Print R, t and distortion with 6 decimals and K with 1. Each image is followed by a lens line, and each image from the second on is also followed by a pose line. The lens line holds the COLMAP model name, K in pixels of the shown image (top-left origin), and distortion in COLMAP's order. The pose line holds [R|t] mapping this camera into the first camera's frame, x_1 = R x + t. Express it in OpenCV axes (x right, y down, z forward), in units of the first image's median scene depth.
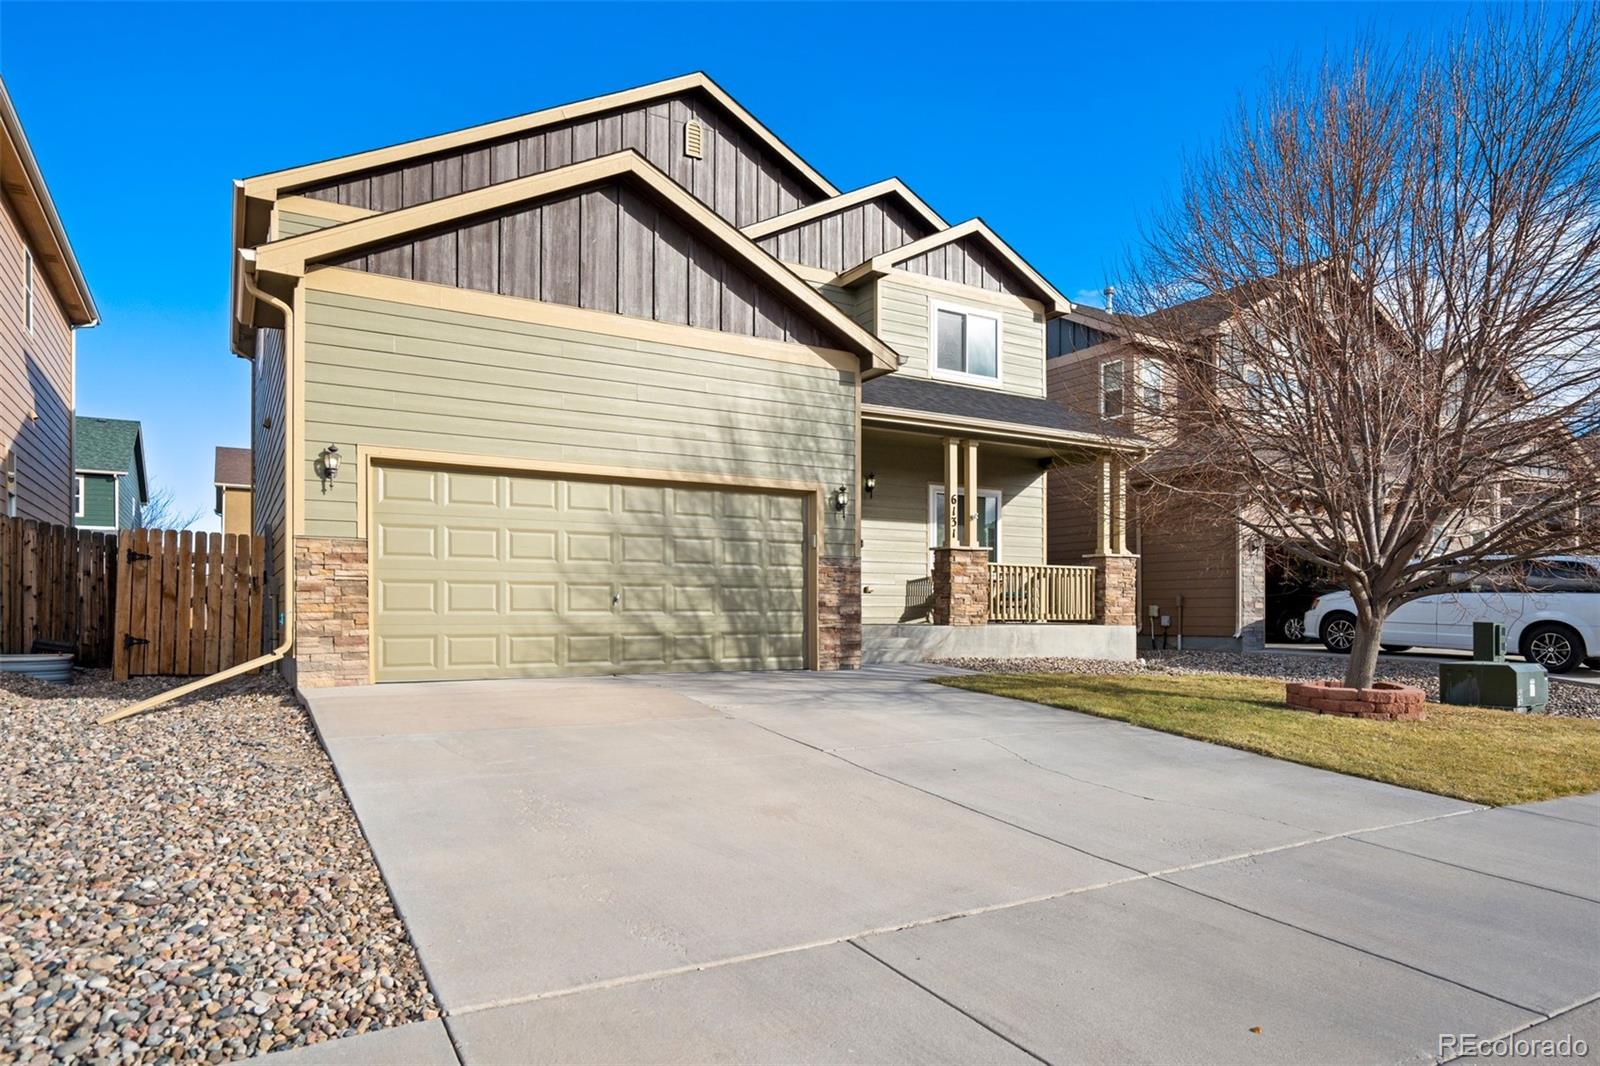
lens RADIAL K [[980.1, 0, 797.0], [0, 980.1, 600.7], [0, 0, 1]] dist [0.001289, 0.000017]
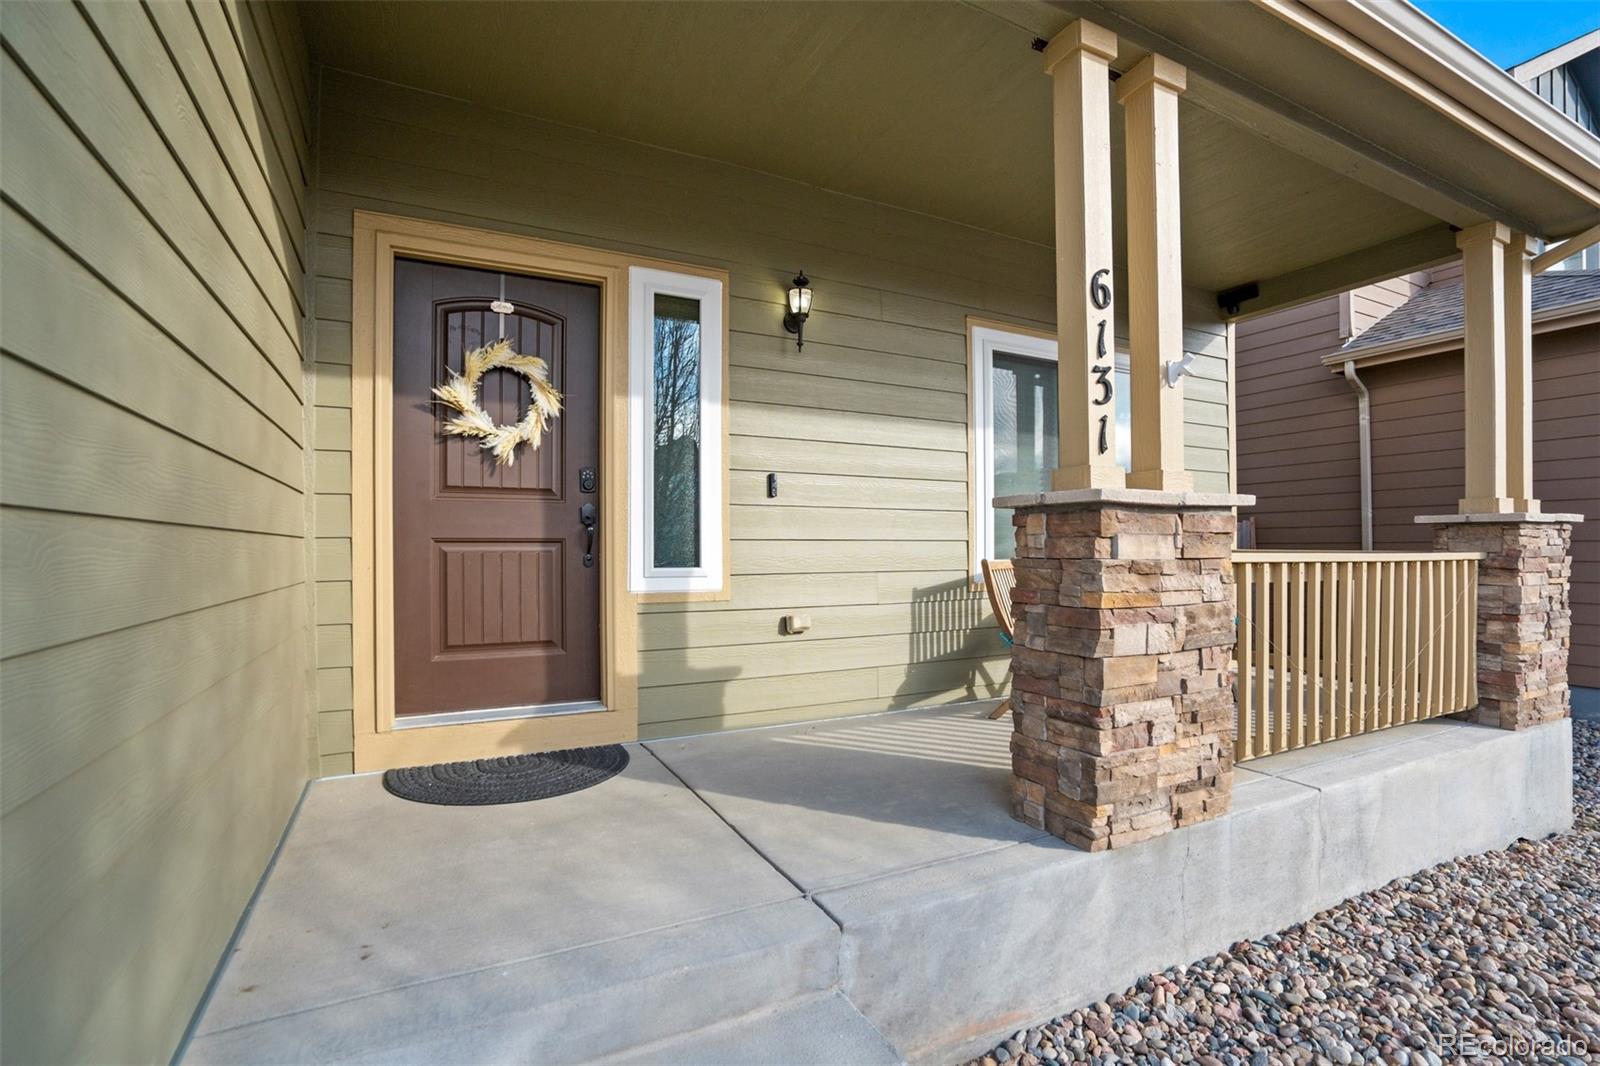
lens RADIAL K [[750.5, 0, 807.2], [0, 750.5, 542.4], [0, 0, 1]] dist [-0.049186, 0.028524]
pose [[0.998587, -0.002627, -0.053070, 0.095819], [0.002922, 0.999981, 0.005479, -0.042553], [0.053054, -0.005626, 0.998576, 0.787898]]
